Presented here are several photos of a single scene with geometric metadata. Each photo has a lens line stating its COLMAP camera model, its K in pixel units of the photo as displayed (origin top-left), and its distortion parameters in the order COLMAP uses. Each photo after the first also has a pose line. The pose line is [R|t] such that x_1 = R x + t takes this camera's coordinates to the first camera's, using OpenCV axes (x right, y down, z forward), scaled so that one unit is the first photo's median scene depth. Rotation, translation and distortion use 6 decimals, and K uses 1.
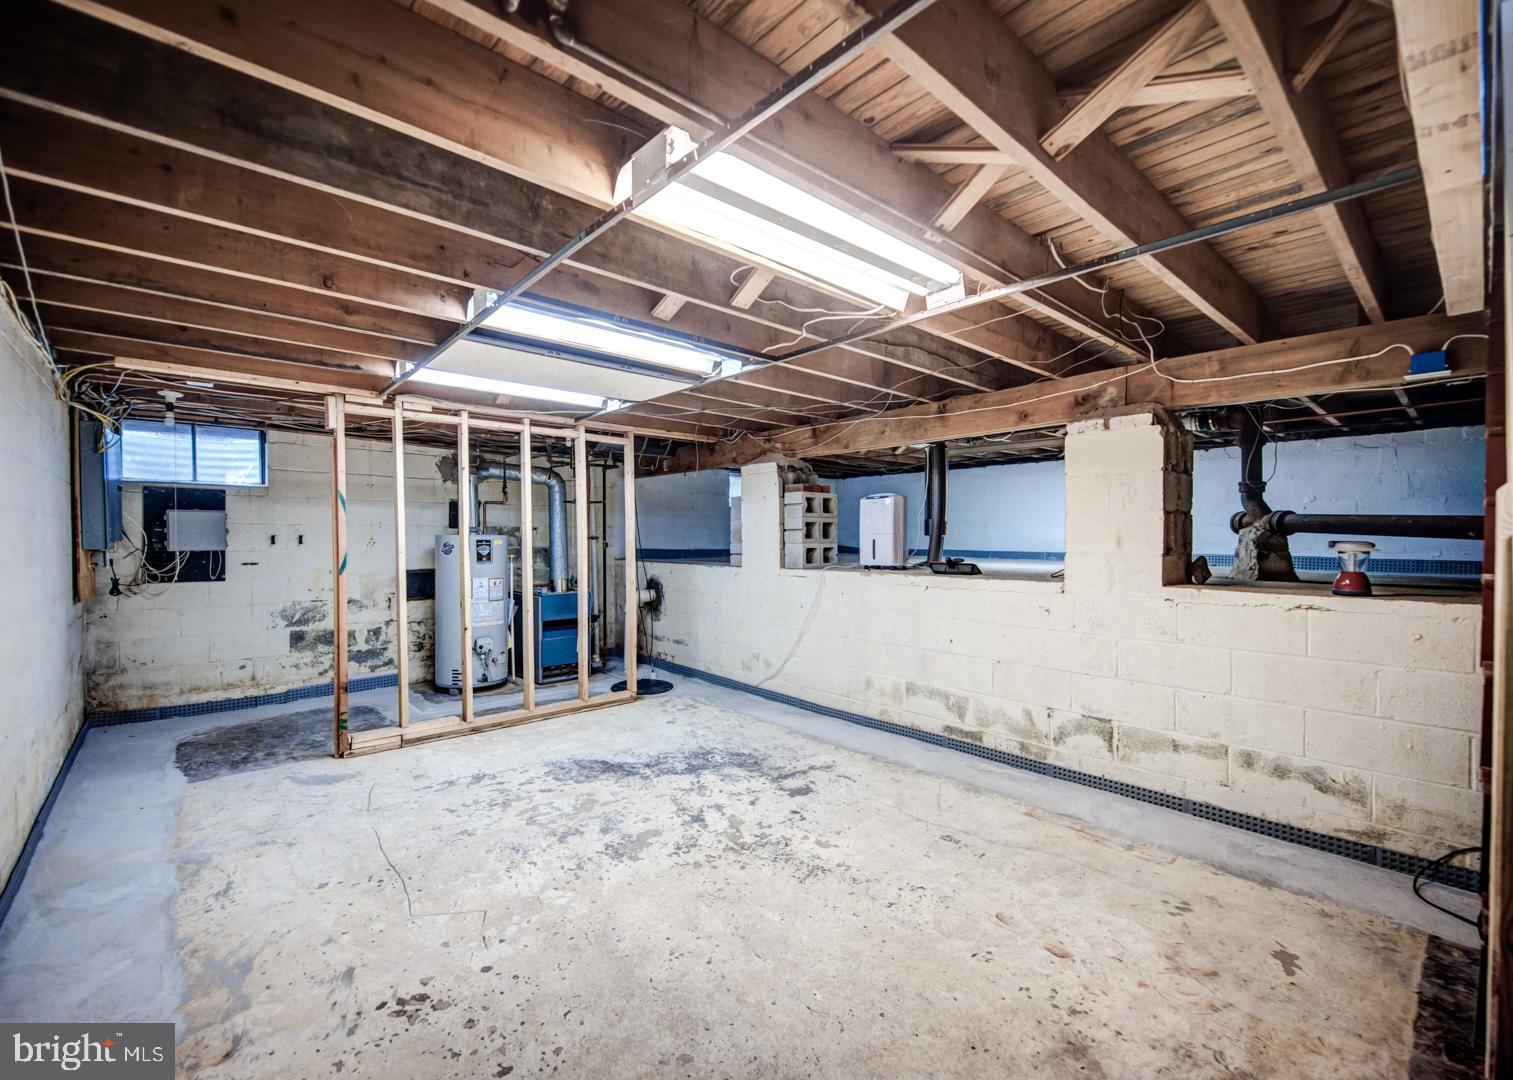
lens RADIAL K [[651.5, 0, 756.5], [0, 651.5, 548.5], [0, 0, 1]] dist [0.001180, -0.001240]
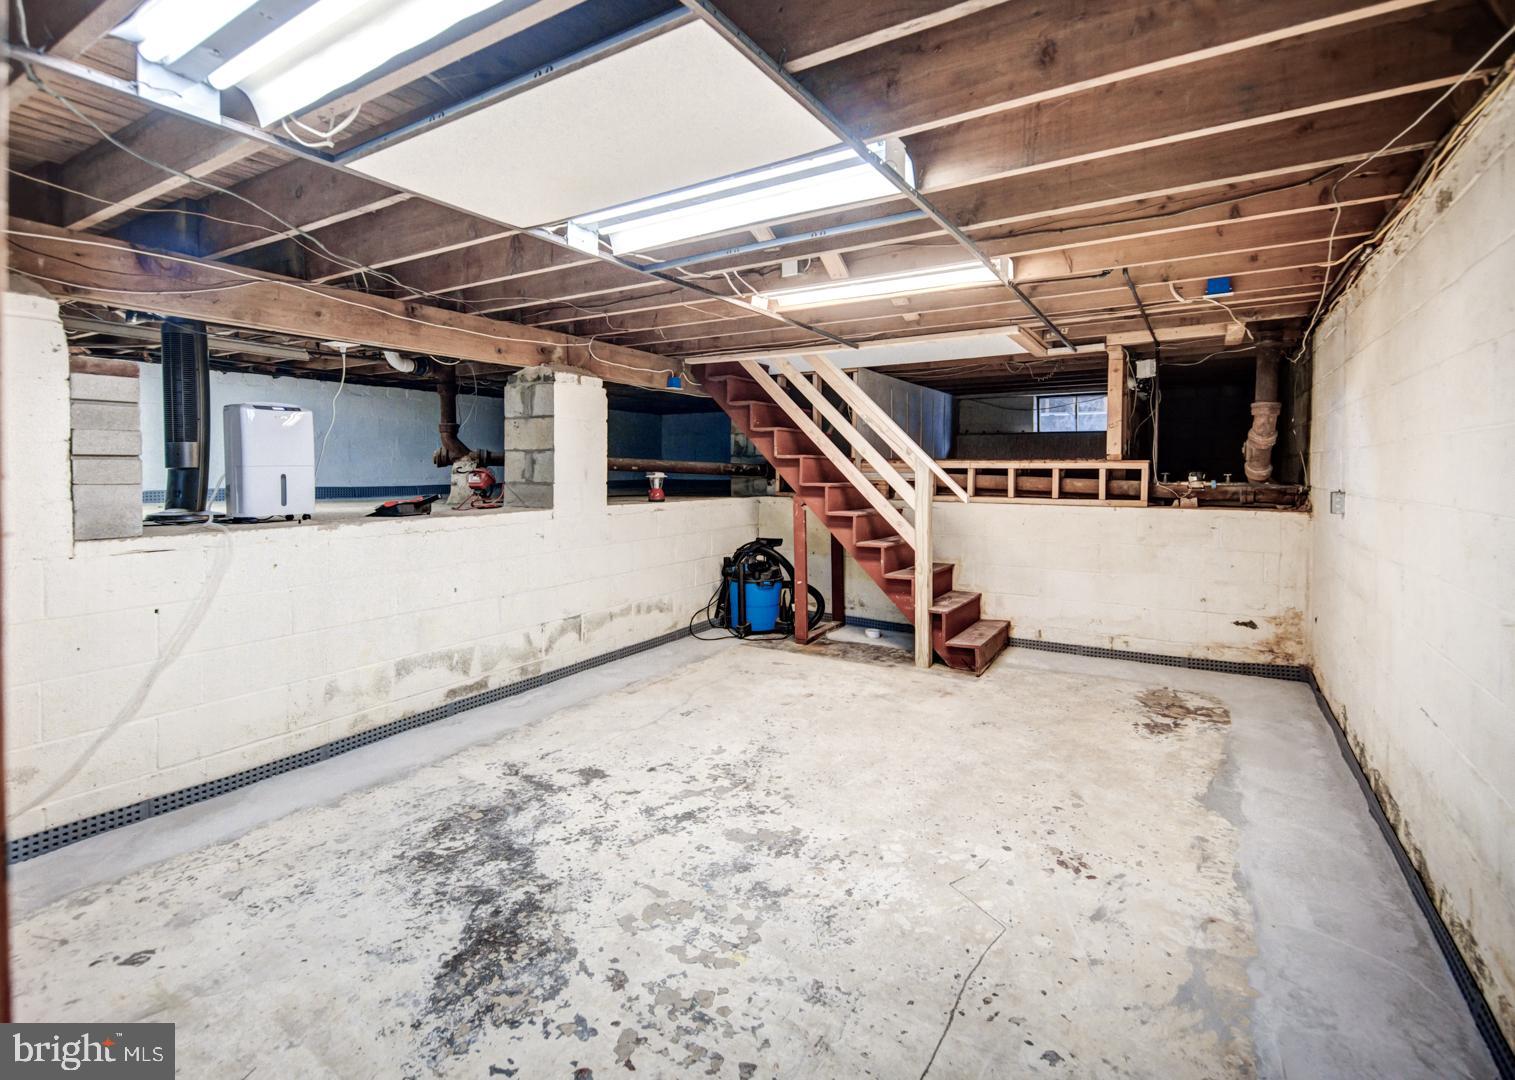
lens RADIAL K [[686.7, 0, 799.6], [0, 686.7, 466.4], [0, 0, 1]] dist [0.007679, -0.002631]
pose [[-0.309961, 0.000185, 0.950749, -0.847706], [0.017961, 0.999823, 0.005661, -0.023428], [-0.950580, 0.018831, -0.309910, 0.997536]]
